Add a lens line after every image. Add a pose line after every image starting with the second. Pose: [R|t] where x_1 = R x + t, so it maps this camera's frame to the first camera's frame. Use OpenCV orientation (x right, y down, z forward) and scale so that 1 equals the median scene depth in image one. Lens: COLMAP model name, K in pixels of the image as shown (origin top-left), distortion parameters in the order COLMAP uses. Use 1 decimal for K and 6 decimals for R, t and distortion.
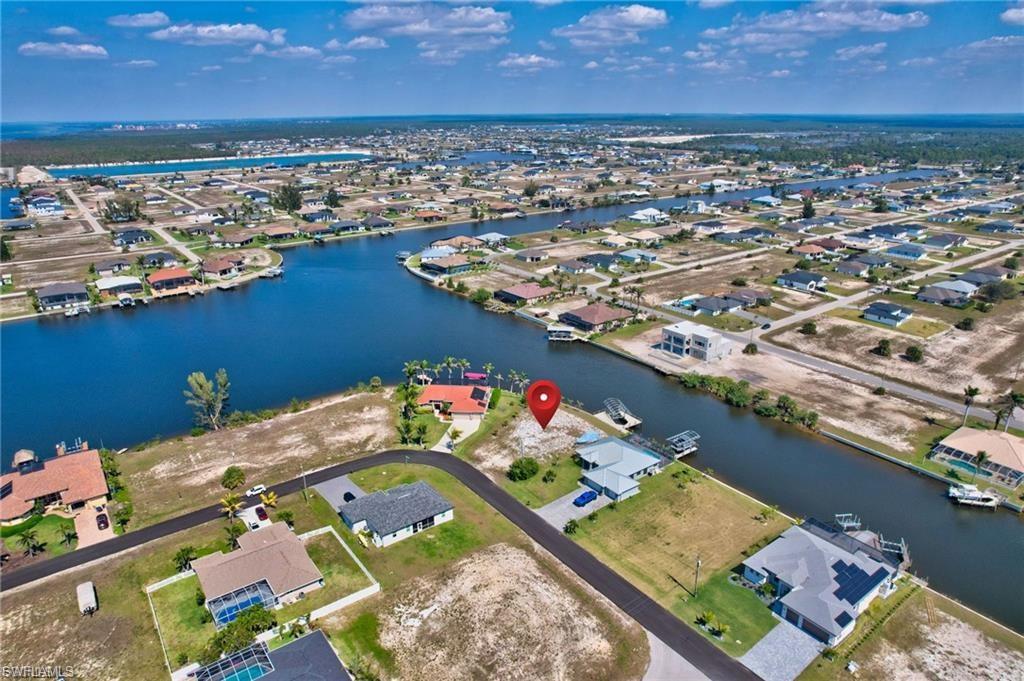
lens RADIAL K [[654.9, 0, 514.6], [0, 654.9, 342.9], [0, 0, 1]] dist [-0.074056, 0.065545]
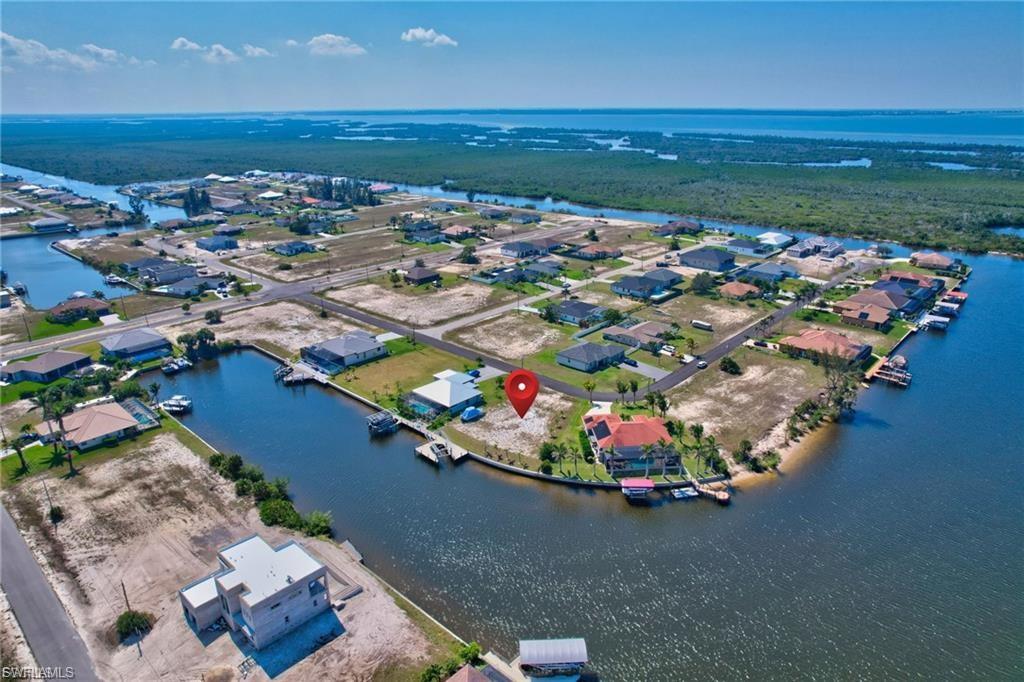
lens RADIAL K [[655.6, 0, 514.5], [0, 655.6, 341.7], [0, 0, 1]] dist [-0.070889, 0.059838]
pose [[-0.982445, 0.076851, -0.169985, 0.161289], [-0.049697, 0.770455, 0.635555, -0.459324], [0.179809, 0.632845, -0.753111, 1.290958]]
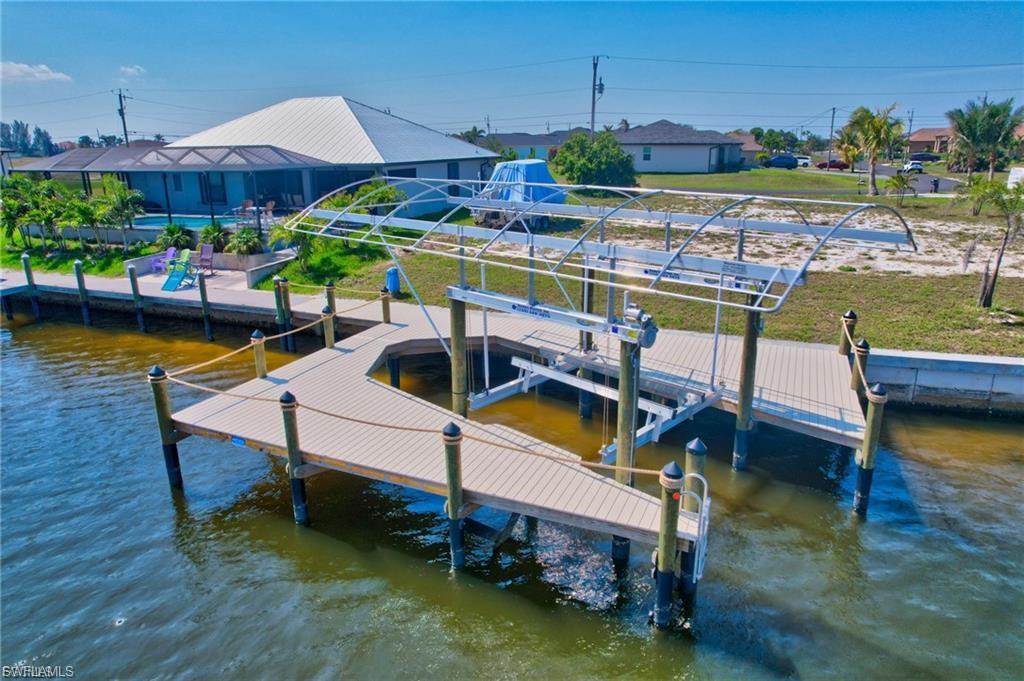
lens RADIAL K [[654.9, 0, 514.6], [0, 654.9, 342.9], [0, 0, 1]] dist [-0.074056, 0.065545]
pose [[-0.842770, 0.172162, -0.509999, 0.157433], [-0.167858, 0.816166, 0.552899, 0.061229], [0.511432, 0.551574, -0.658941, 0.844277]]
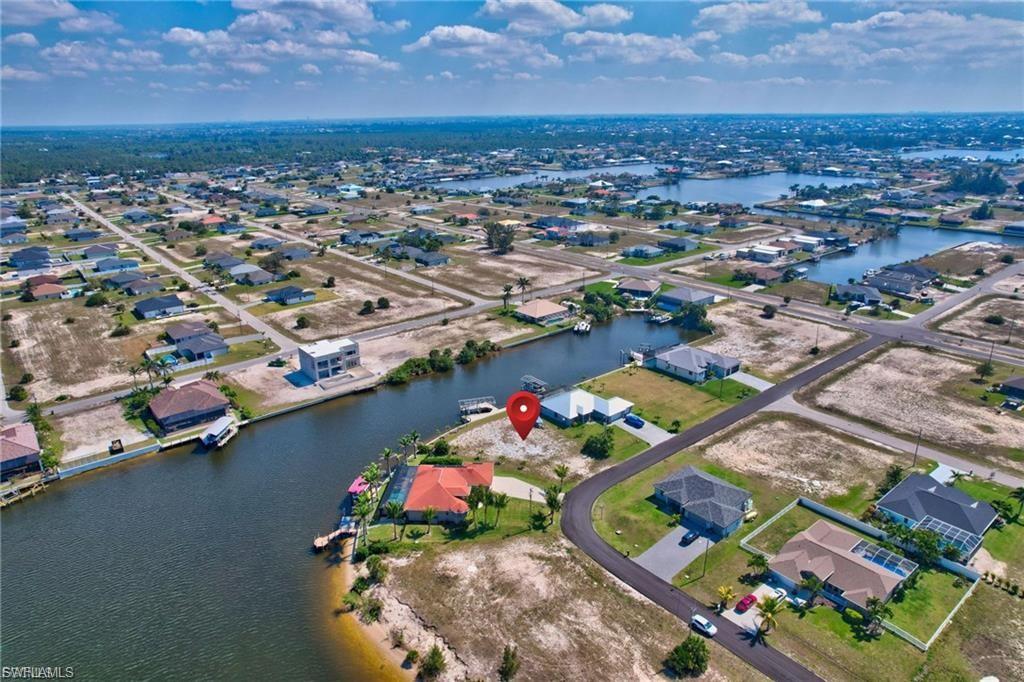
lens RADIAL K [[655.6, 0, 514.5], [0, 655.6, 341.7], [0, 0, 1]] dist [-0.070889, 0.059838]
pose [[-0.048753, -0.324769, 0.944536, -0.636559], [0.350190, 0.880074, 0.320680, -0.236964], [-0.935409, 0.346401, 0.070825, 0.677671]]
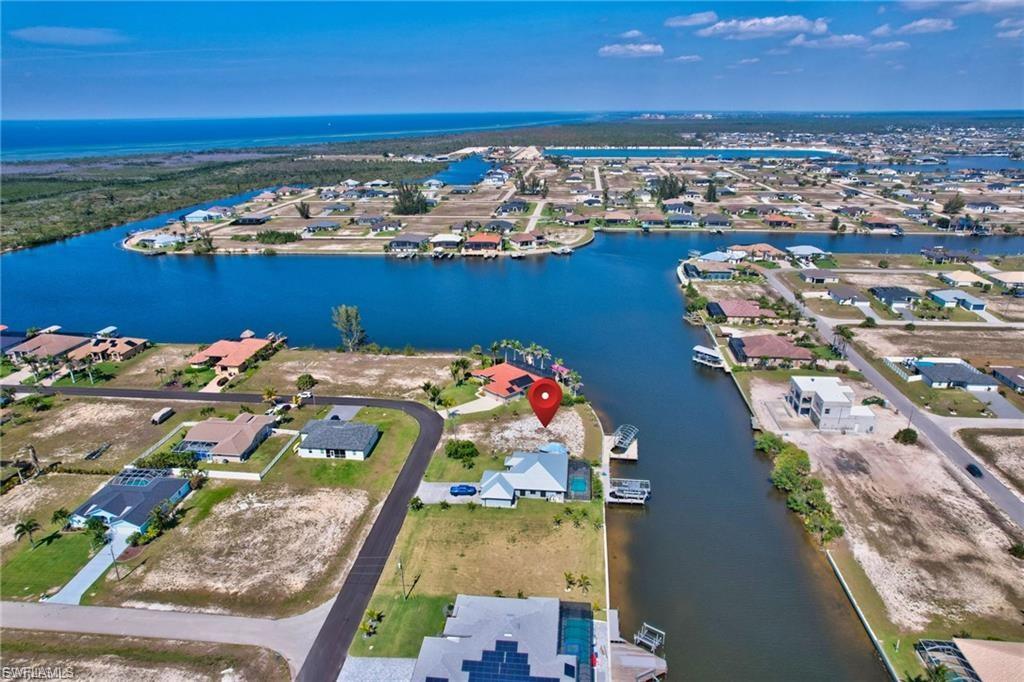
lens RADIAL K [[655.6, 0, 514.5], [0, 655.6, 341.7], [0, 0, 1]] dist [-0.070889, 0.059838]
pose [[0.738286, 0.229448, -0.634262, 0.480648], [-0.223886, 0.970409, 0.090446, -0.061307], [0.636246, 0.075227, 0.767810, 0.158519]]
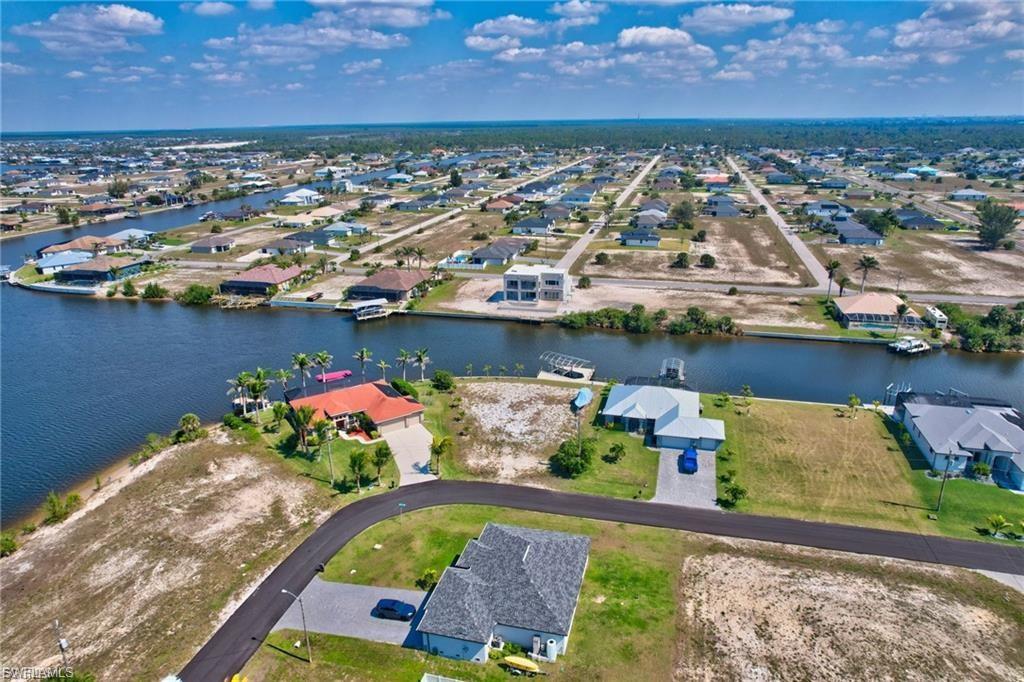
lens RADIAL K [[655.6, 0, 514.5], [0, 655.6, 341.7], [0, 0, 1]] dist [-0.070889, 0.059838]
pose [[0.781047, -0.207250, 0.589078, -0.273008], [0.219445, 0.974248, 0.051803, 0.021035], [-0.584644, 0.088810, 0.806414, 0.332727]]
